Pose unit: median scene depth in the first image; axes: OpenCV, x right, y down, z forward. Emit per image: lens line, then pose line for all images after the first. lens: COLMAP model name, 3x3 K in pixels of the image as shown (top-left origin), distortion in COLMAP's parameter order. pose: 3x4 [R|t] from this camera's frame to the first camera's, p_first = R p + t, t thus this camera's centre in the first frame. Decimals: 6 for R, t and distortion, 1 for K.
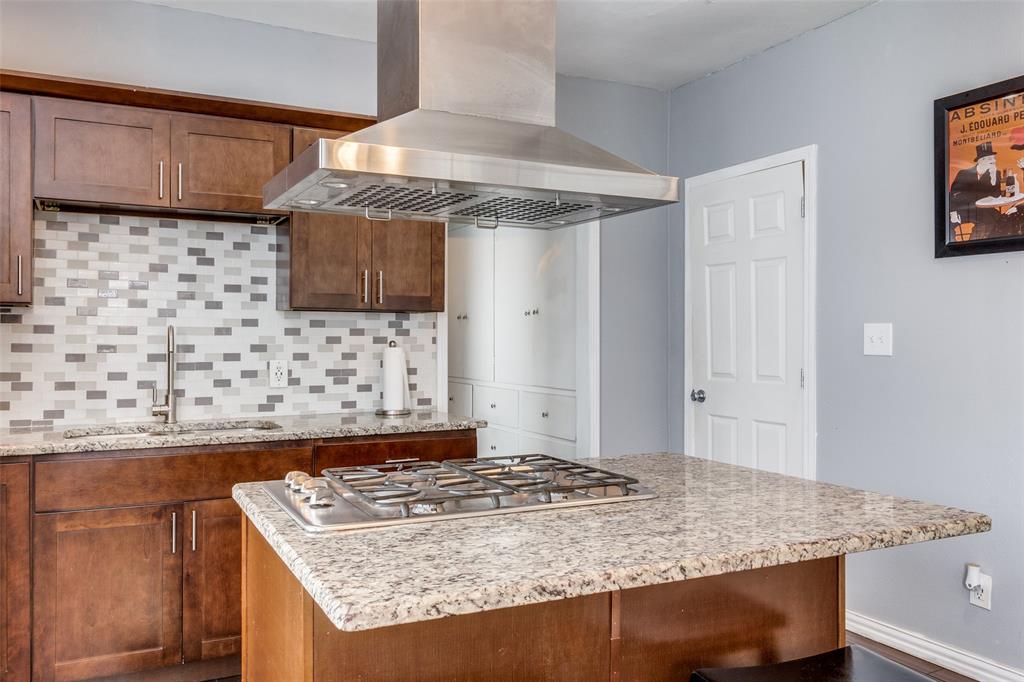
lens RADIAL K [[817.4, 0, 510.5], [0, 817.4, 339.2], [0, 0, 1]] dist [0.008497, 0.000065]
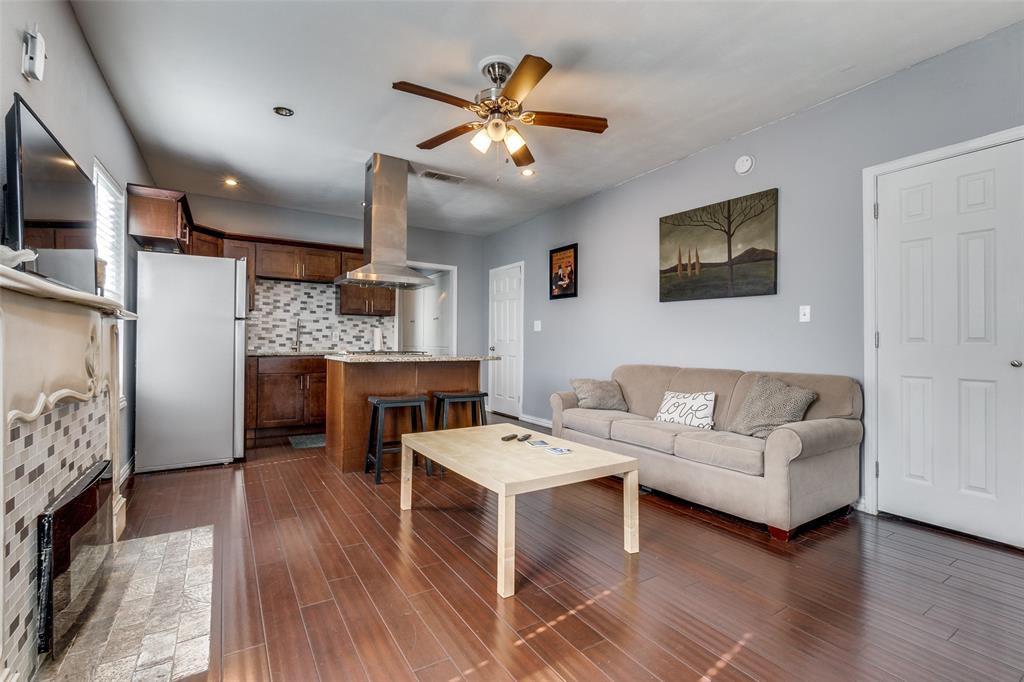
lens RADIAL K [[469.4, 0, 514.7], [0, 469.4, 341.0], [0, 0, 1]] dist [-0.004039, -0.000108]
pose [[0.995634, 0.008078, 0.092991, 0.194931], [-0.007134, 0.999920, -0.010479, 0.073192], [-0.093069, 0.009770, 0.995612, -0.720397]]
